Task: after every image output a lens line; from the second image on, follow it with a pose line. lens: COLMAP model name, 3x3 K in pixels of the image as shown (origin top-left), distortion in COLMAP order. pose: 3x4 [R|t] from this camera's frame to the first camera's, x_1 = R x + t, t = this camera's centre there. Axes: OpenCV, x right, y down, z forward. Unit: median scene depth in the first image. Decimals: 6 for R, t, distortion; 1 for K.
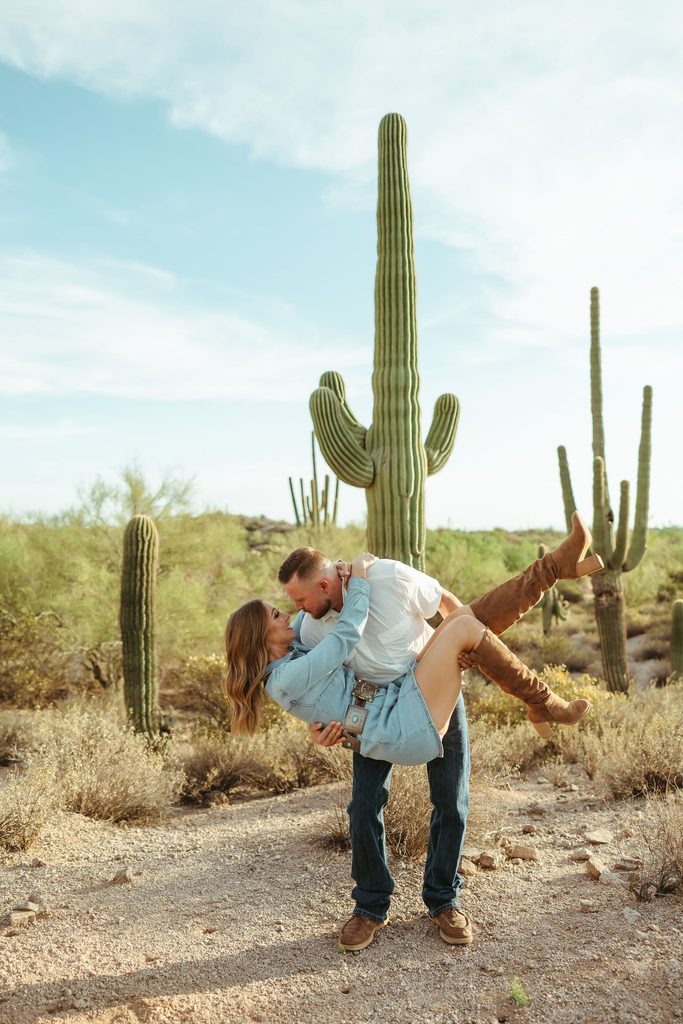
lens RADIAL K [[800.5, 0, 341.5], [0, 800.5, 512.0], [0, 0, 1]] dist [-0.011163, -0.005058]
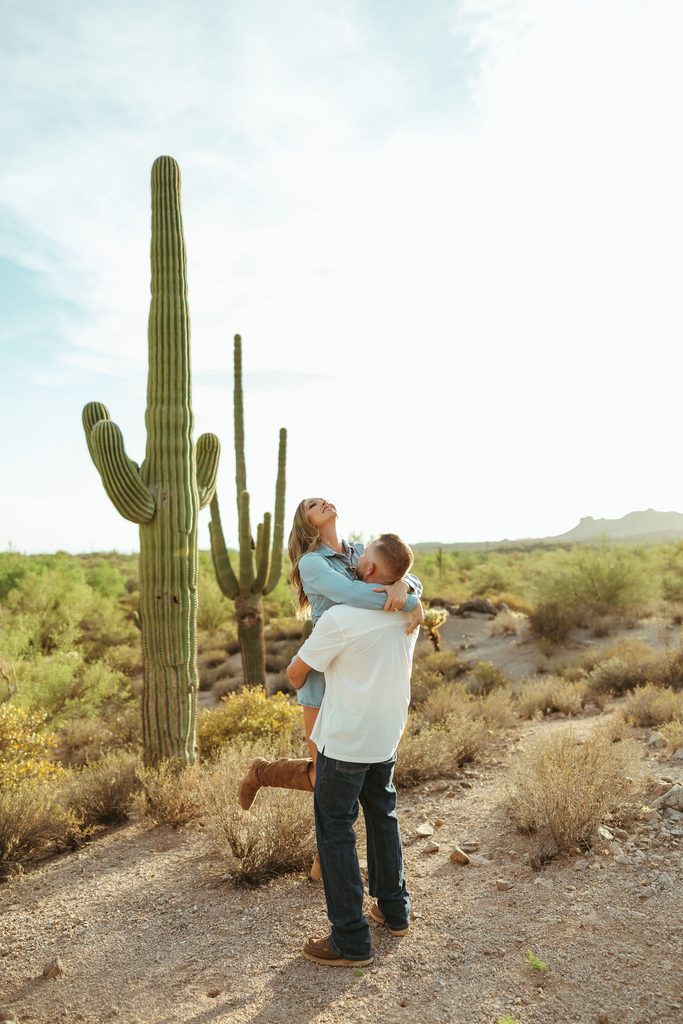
lens RADIAL K [[776.5, 0, 341.5], [0, 776.5, 512.0], [0, 0, 1]] dist [0.001864, -0.003424]
pose [[0.869577, 0.018838, 0.493438, -0.228870], [-0.003253, 0.999469, -0.032424, -0.013800], [-0.493787, 0.026590, 0.869176, 0.038916]]
